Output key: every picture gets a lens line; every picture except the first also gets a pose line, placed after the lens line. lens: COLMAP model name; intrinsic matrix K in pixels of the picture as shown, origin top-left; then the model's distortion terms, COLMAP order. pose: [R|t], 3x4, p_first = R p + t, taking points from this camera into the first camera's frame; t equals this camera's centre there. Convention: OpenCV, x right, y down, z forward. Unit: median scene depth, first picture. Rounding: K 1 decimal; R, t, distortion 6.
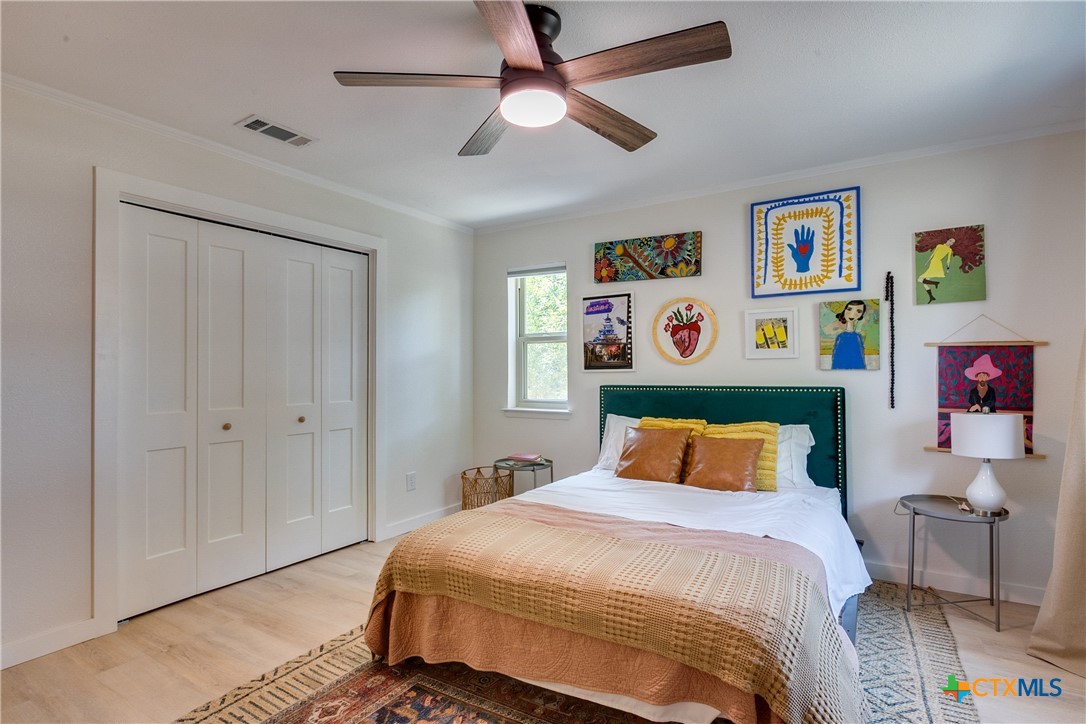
lens RADIAL K [[550.8, 0, 542.0], [0, 550.8, 363.9], [0, 0, 1]] dist [-0.003365, 0.000776]
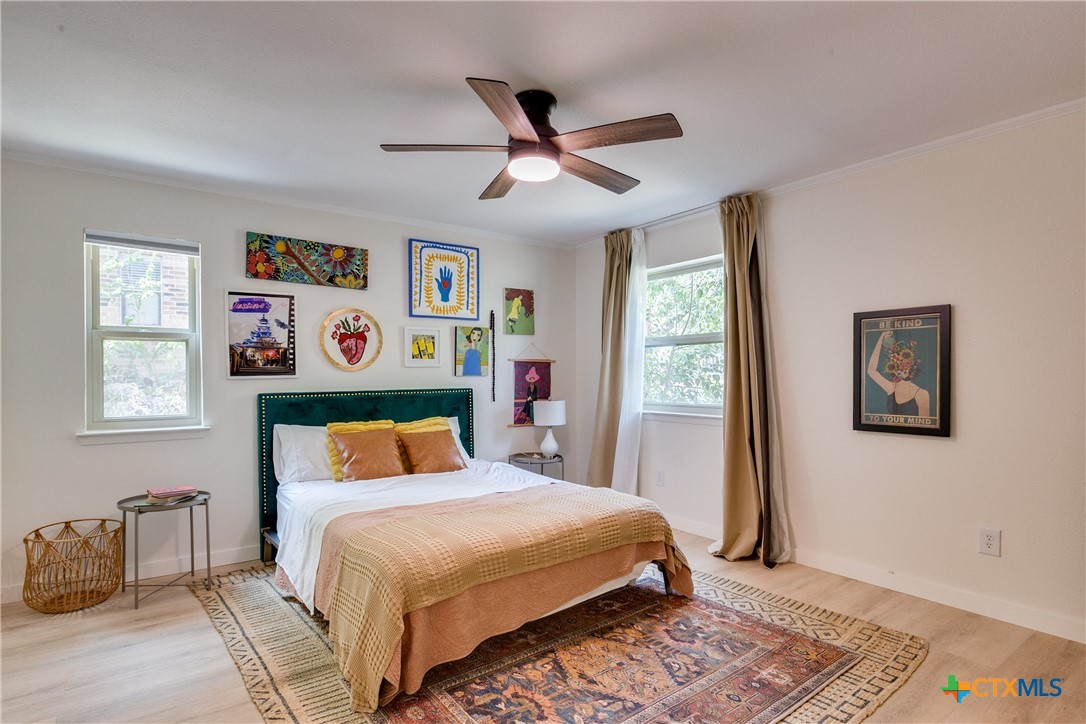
lens RADIAL K [[550.8, 0, 549.1], [0, 550.8, 380.0], [0, 0, 1]] dist [-0.003365, 0.000776]
pose [[0.364583, -0.006351, 0.931149, -0.651690], [-0.006460, 0.999935, 0.009350, 0.006536], [-0.931148, -0.009424, 0.364519, 0.280524]]
